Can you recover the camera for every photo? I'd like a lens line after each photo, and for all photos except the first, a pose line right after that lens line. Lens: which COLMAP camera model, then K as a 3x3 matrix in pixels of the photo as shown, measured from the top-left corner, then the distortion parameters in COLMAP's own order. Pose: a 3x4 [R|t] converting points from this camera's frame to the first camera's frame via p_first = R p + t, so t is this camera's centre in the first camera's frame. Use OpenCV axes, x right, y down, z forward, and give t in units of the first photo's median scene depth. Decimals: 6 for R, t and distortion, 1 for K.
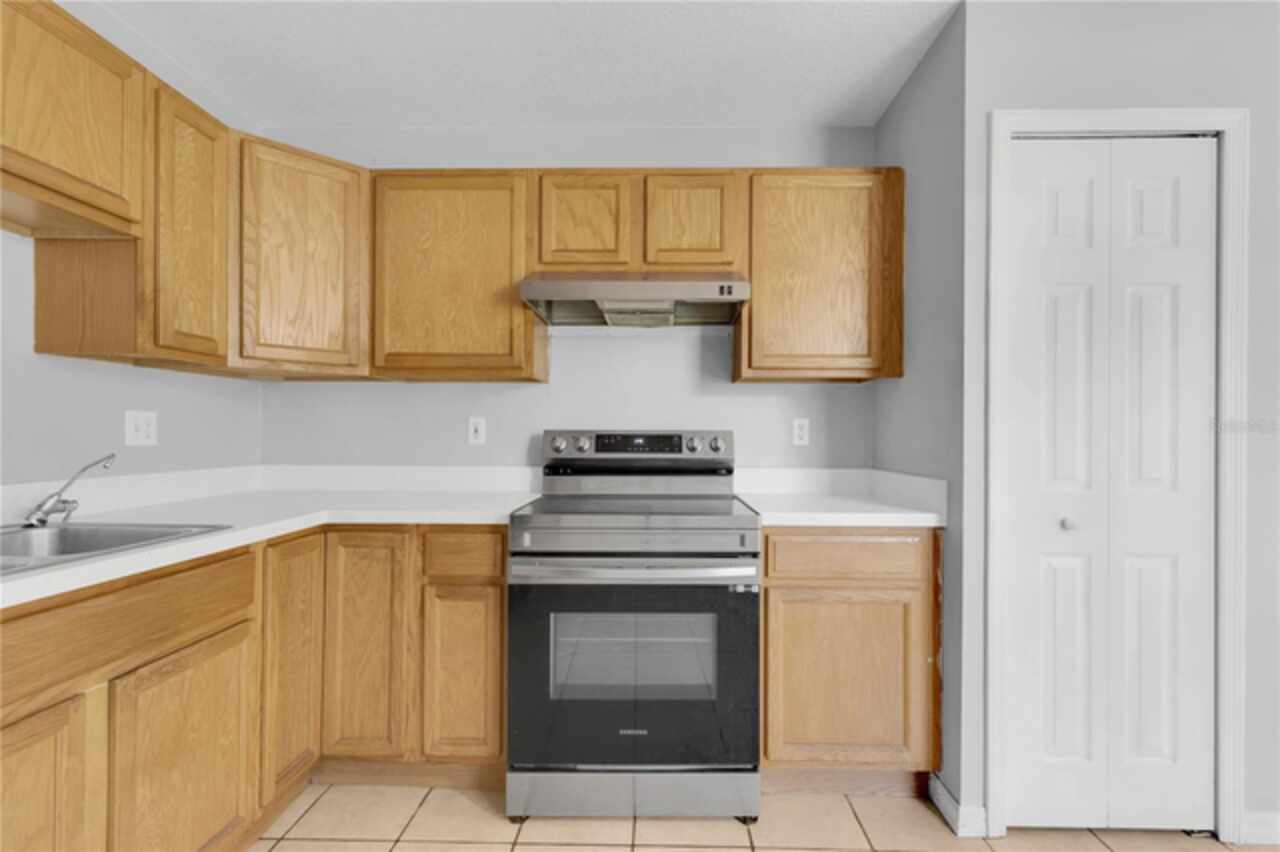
lens RADIAL K [[597.5, 0, 651.7], [0, 597.5, 433.1], [0, 0, 1]] dist [0.000840, 0.002353]
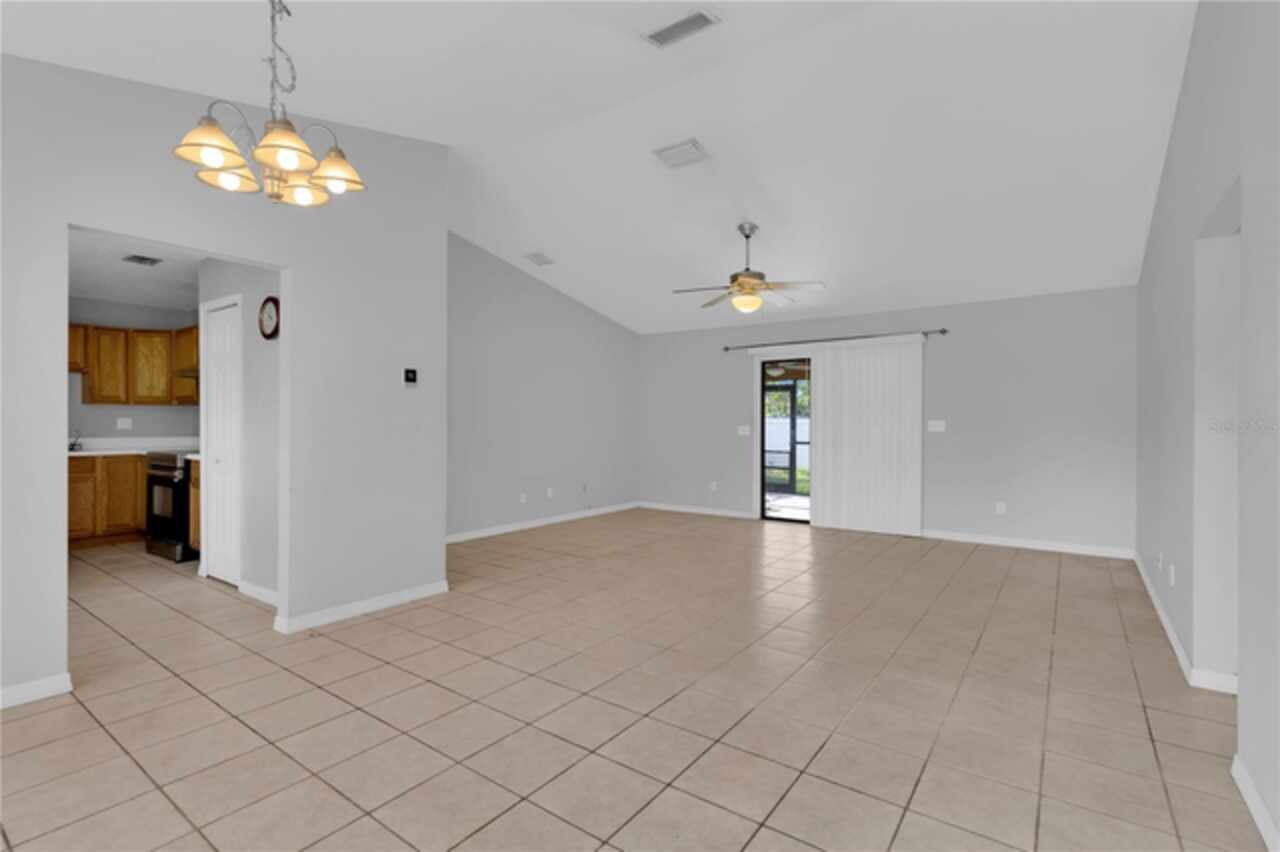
lens RADIAL K [[597.5, 0, 643.5], [0, 597.5, 429.6], [0, 0, 1]] dist [0.000840, 0.002353]
pose [[0.820954, 0.004556, -0.570976, 3.099974], [-0.000837, 0.999977, 0.006776, 0.000501], [0.570993, -0.005085, 0.820939, -0.048344]]
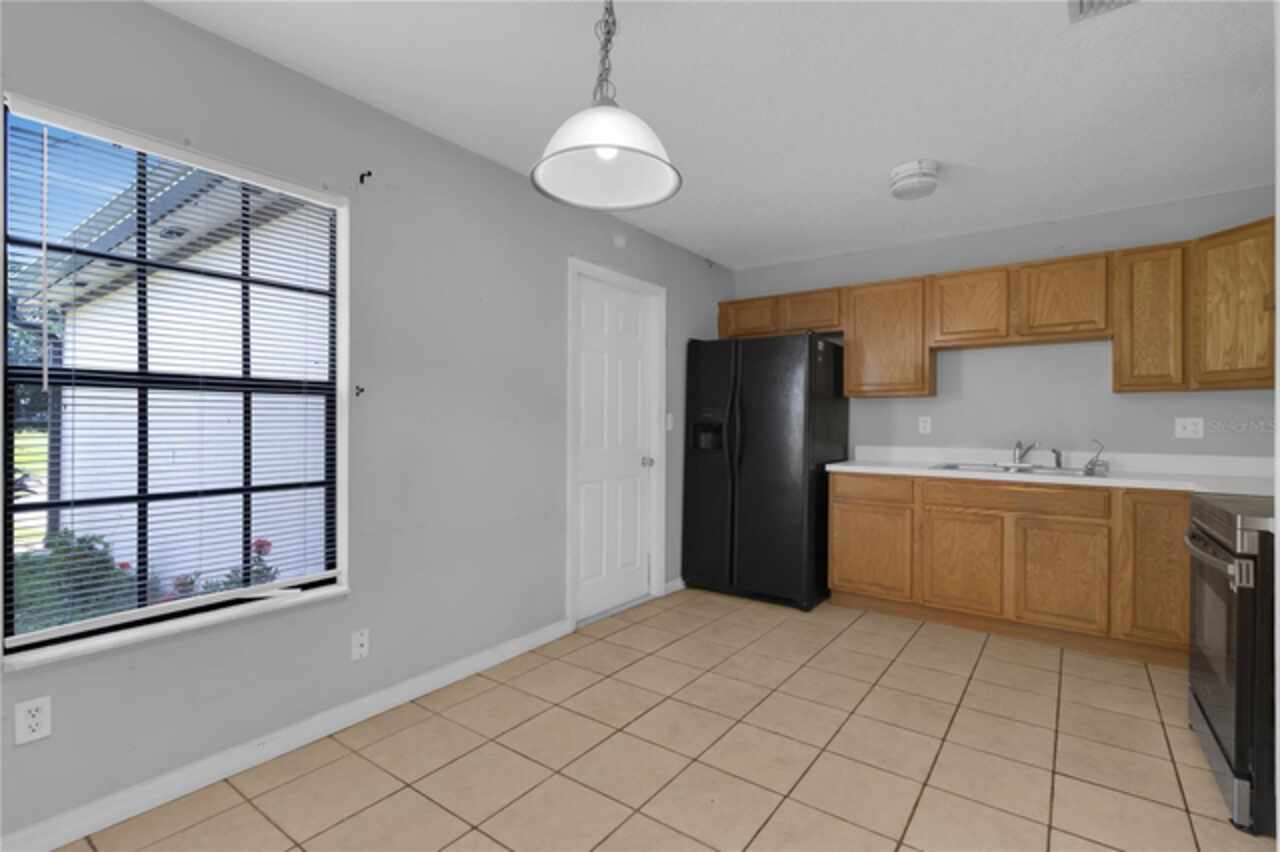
lens RADIAL K [[597.5, 0, 641.3], [0, 597.5, 423.2], [0, 0, 1]] dist [0.000840, 0.002353]
pose [[-0.578792, -0.009070, -0.815425, 1.345909], [-0.007249, 0.999956, -0.005978, 0.000950], [0.815443, 0.002451, -0.578832, 0.675106]]
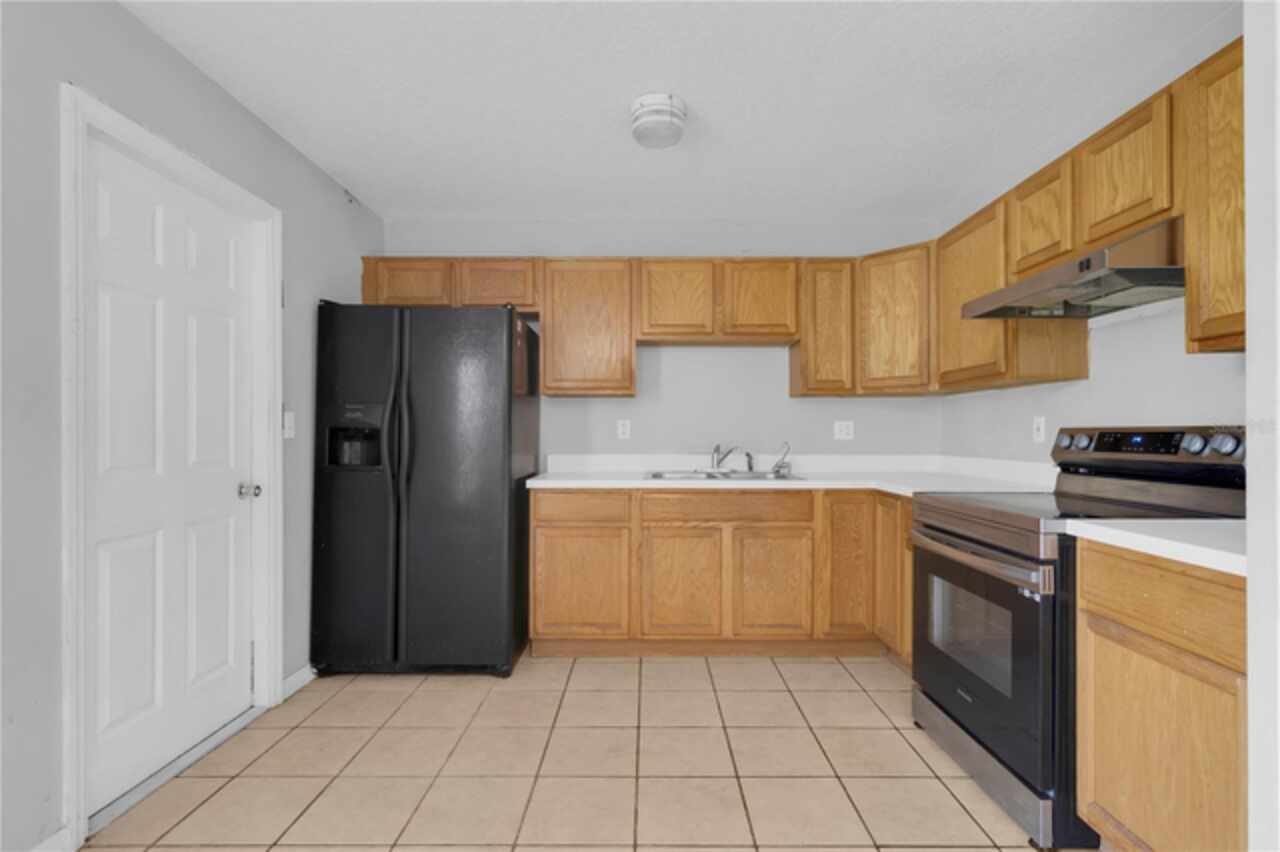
lens RADIAL K [[597.5, 0, 645.0], [0, 597.5, 434.6], [0, 0, 1]] dist [0.000840, 0.002353]
pose [[0.016965, -0.003262, -0.999851, 0.942845], [0.001444, 0.999994, -0.003238, 0.009696], [0.999855, -0.001389, 0.016969, 0.328982]]
